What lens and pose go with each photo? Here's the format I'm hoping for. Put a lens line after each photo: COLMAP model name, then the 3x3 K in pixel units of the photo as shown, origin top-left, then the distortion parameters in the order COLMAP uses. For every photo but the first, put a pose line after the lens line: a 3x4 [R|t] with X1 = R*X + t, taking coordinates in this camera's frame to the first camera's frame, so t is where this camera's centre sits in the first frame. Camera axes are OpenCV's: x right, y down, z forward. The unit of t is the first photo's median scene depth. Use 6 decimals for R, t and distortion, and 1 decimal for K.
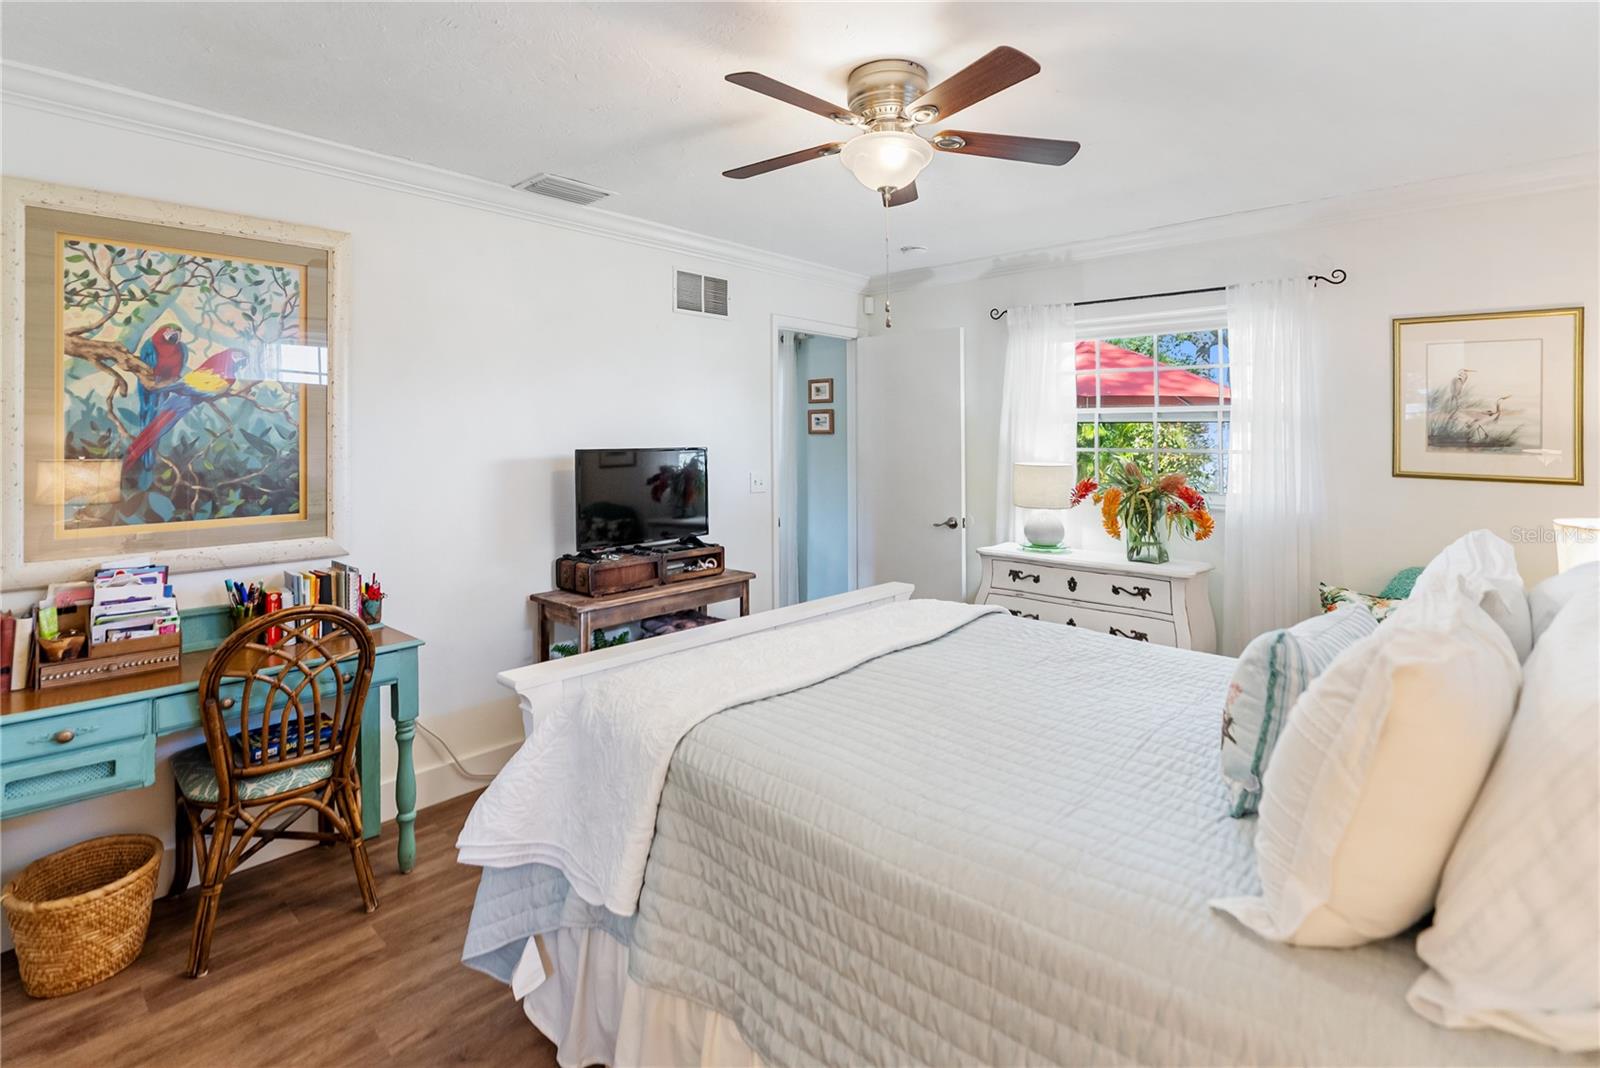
lens RADIAL K [[751.3, 0, 809.3], [0, 751.3, 433.1], [0, 0, 1]] dist [-0.007813, 0.002989]
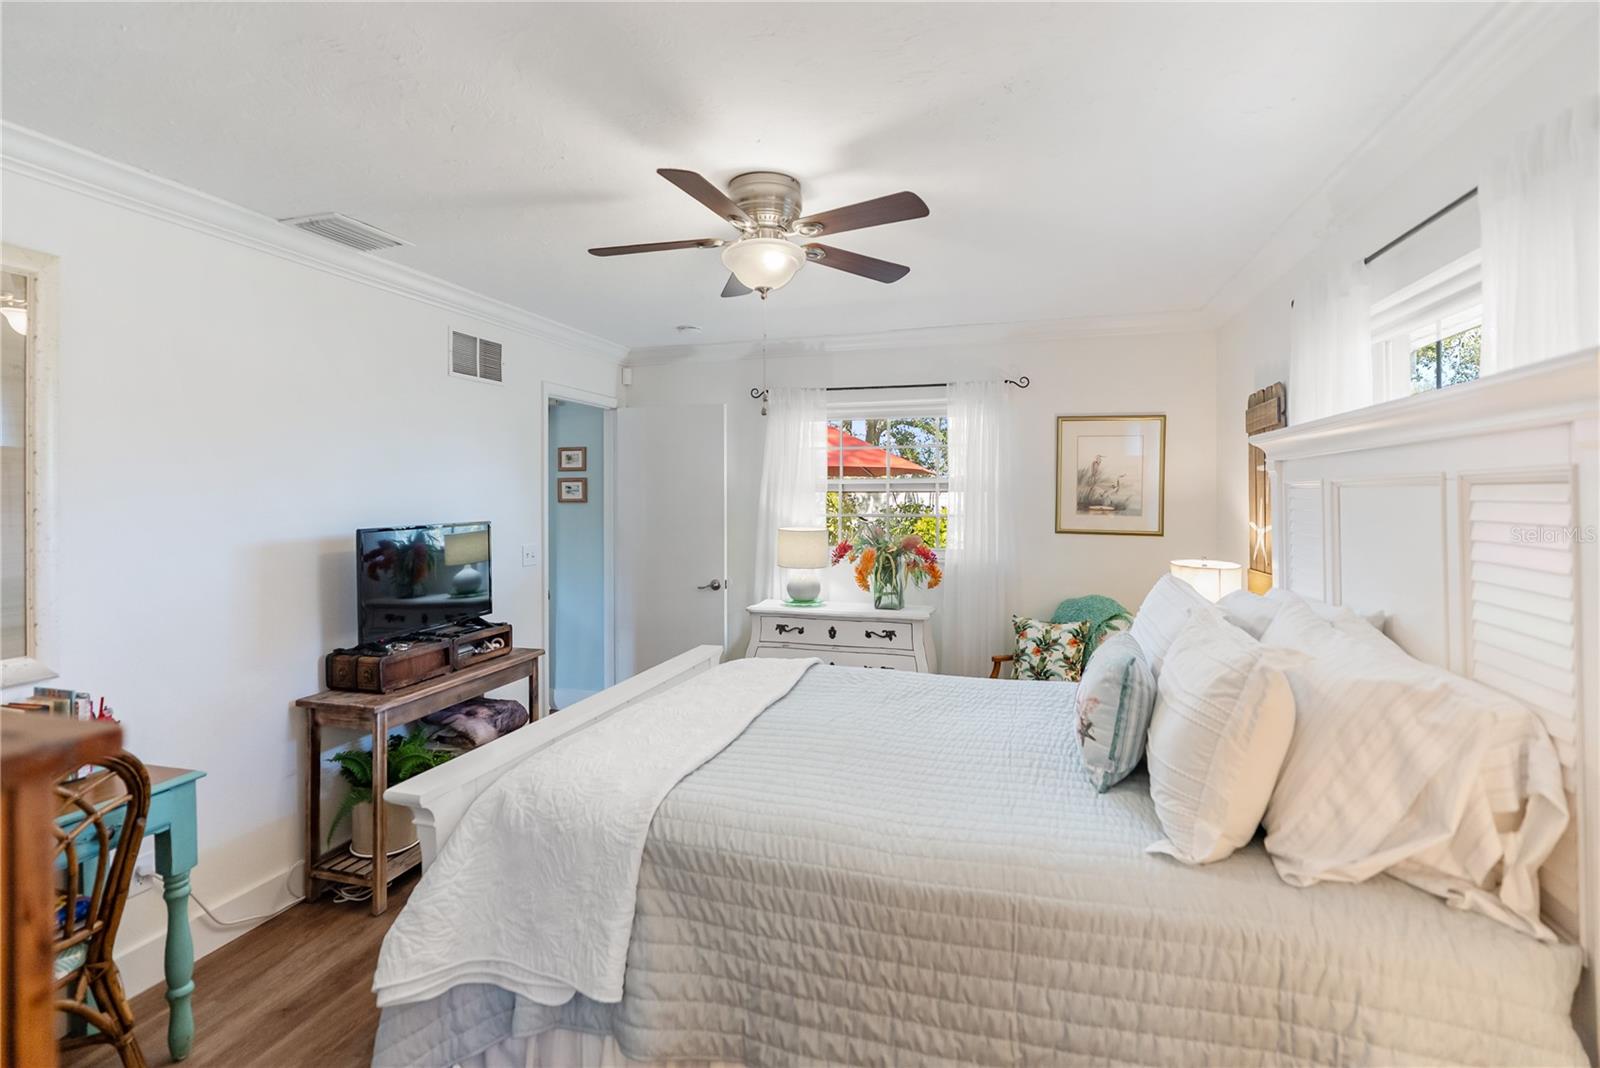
lens RADIAL K [[751.3, 0, 744.2], [0, 751.3, 496.7], [0, 0, 1]] dist [-0.007813, 0.002989]
pose [[0.906315, -0.010504, 0.422472, -0.384921], [0.004733, 0.999881, 0.014708, -0.038448], [-0.422577, -0.011330, 0.906256, 0.014948]]
